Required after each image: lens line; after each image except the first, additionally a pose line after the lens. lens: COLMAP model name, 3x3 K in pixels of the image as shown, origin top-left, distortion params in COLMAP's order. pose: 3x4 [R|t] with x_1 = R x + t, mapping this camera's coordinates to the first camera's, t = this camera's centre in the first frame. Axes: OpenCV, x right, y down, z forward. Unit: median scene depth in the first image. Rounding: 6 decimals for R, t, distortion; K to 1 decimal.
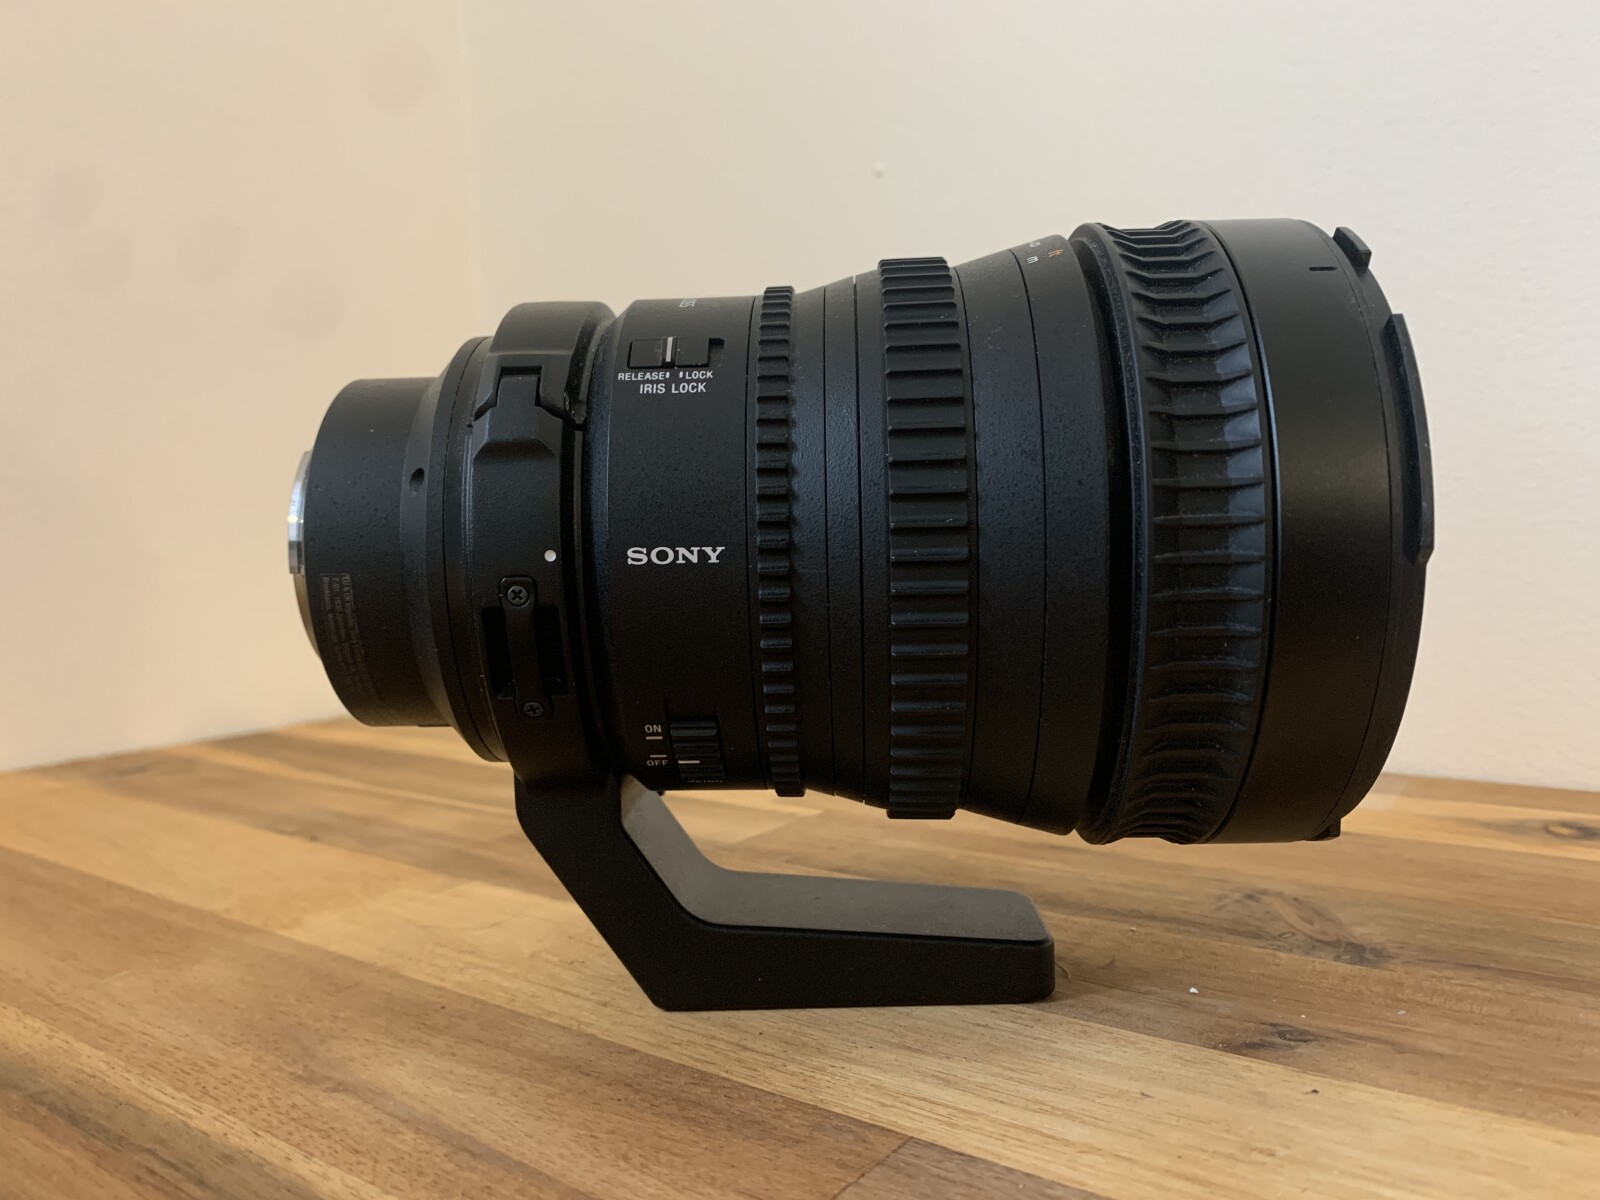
lens RADIAL K [[1250.8, 0, 791.5], [0, 1250.8, 619.7], [0, 0, 1]] dist [-0.020534, 0.002304]
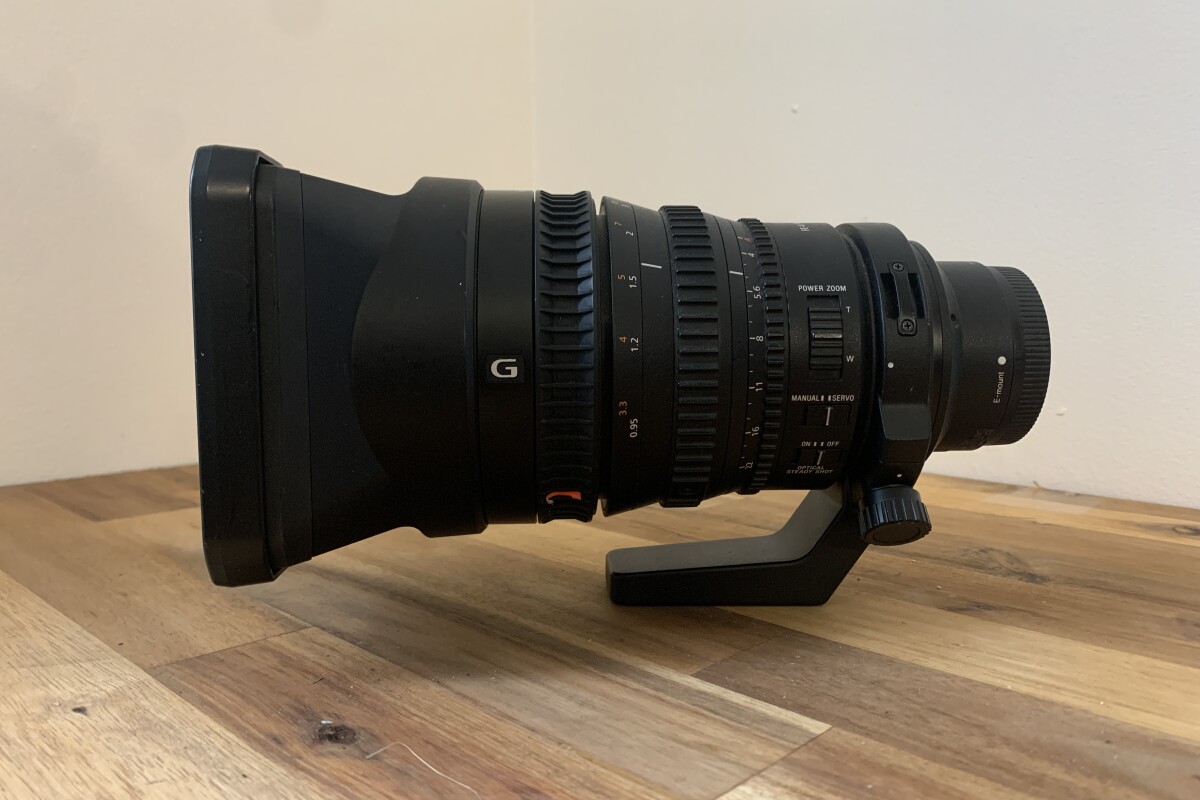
lens RADIAL K [[934.5, 0, 598.3], [0, 934.5, 404.0], [0, 0, 1]] dist [-0.014319, -0.008510]
pose [[0.992302, 0.043790, -0.115839, -0.061478], [-0.040225, 0.998648, 0.032939, -0.022346], [0.117125, -0.028026, 0.992722, -0.584789]]
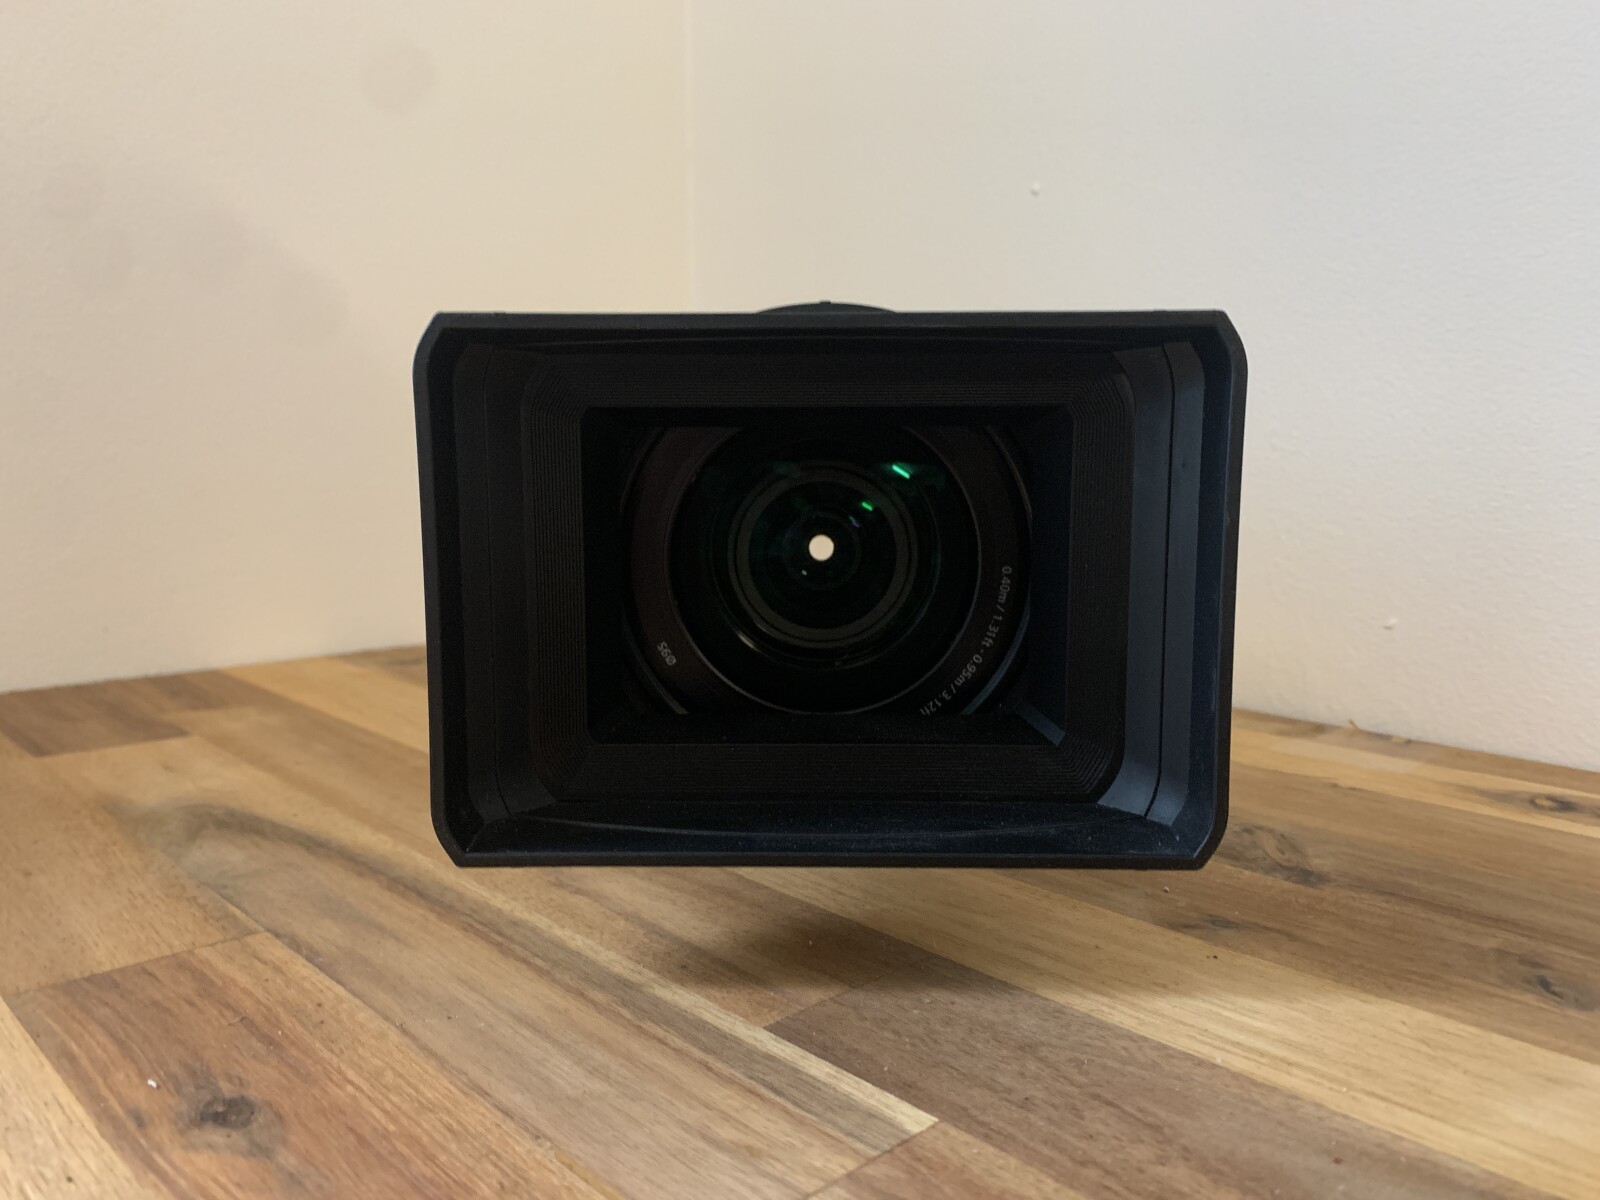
lens RADIAL K [[1250.8, 0, 796.6], [0, 1250.8, 591.9], [0, 0, 1]] dist [-0.020534, 0.002304]
pose [[0.987313, 0.062628, -0.145913, 0.108493], [-0.055307, 0.997024, 0.053706, -0.095748], [0.148843, -0.044955, 0.987839, -0.473376]]
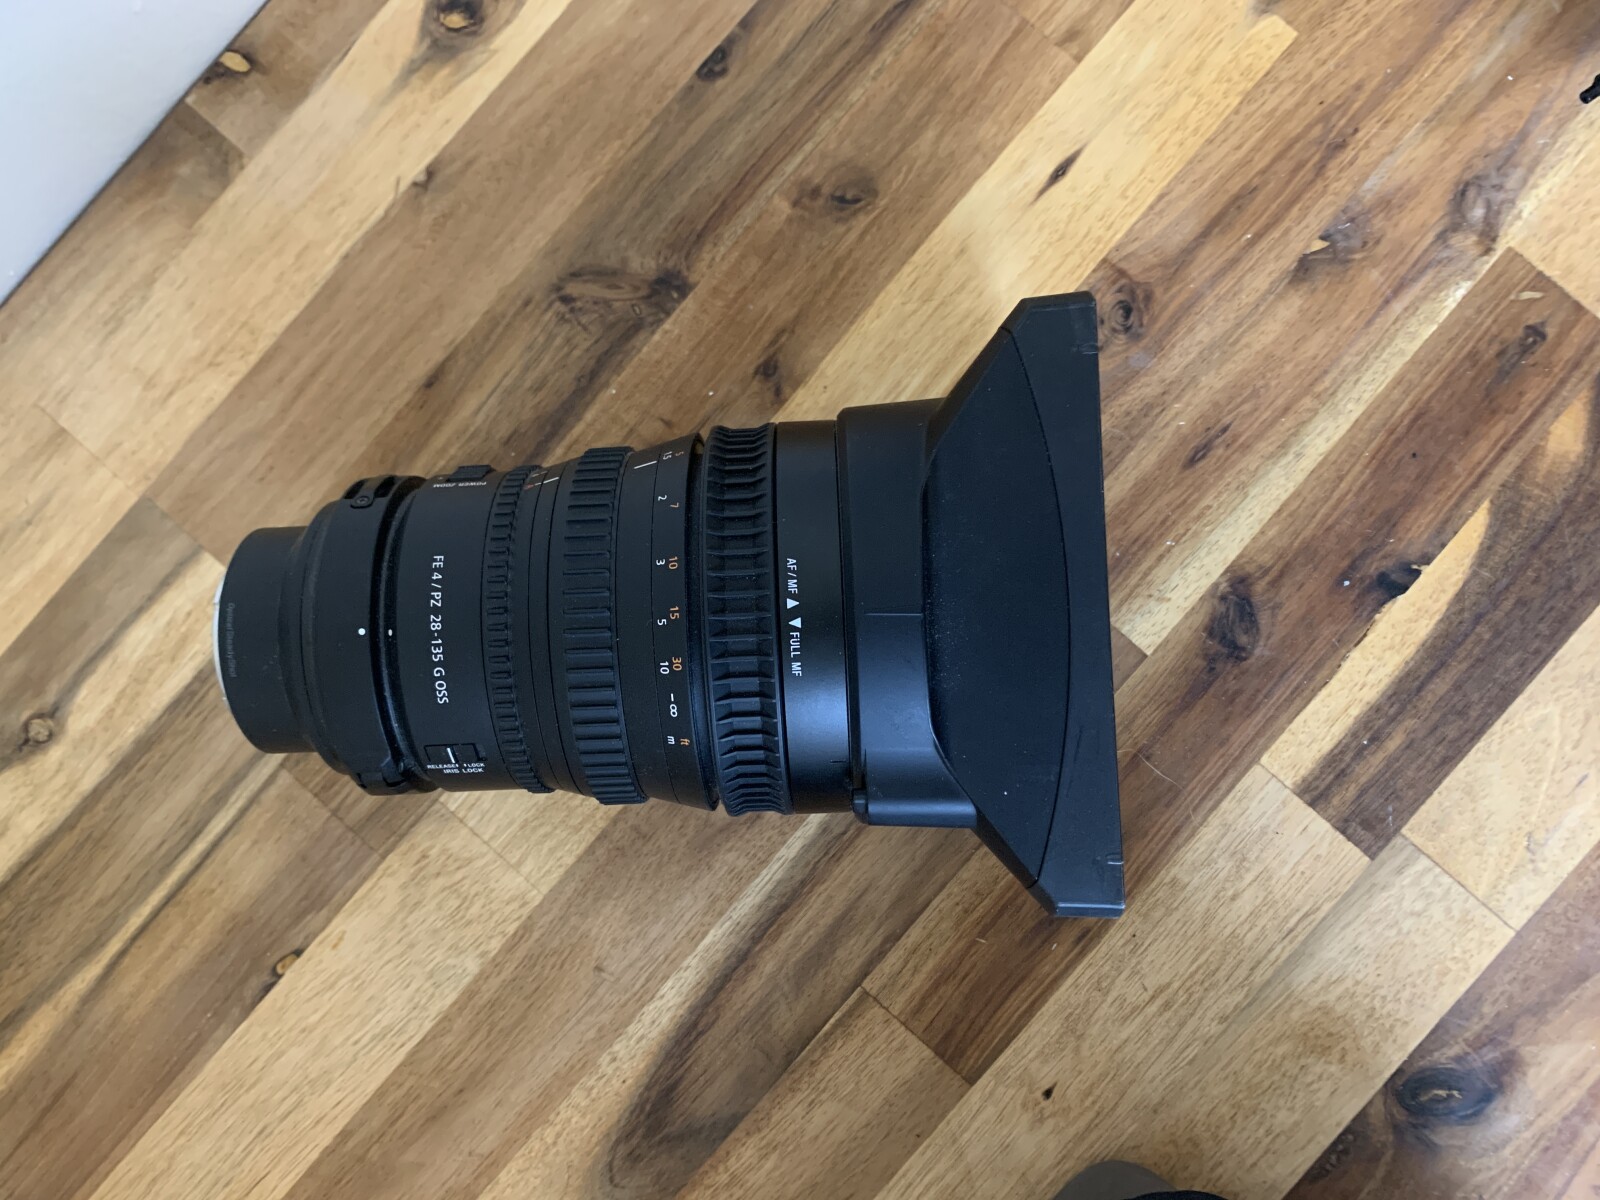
lens RADIAL K [[1250.8, 0, 799.2], [0, 1250.8, 600.1], [0, 0, 1]] dist [-0.020534, 0.002304]
pose [[0.074379, -0.994858, 0.068741, -0.143972], [0.123004, 0.077558, 0.989371, -1.799157], [-0.989615, -0.065133, 0.128140, 0.652814]]
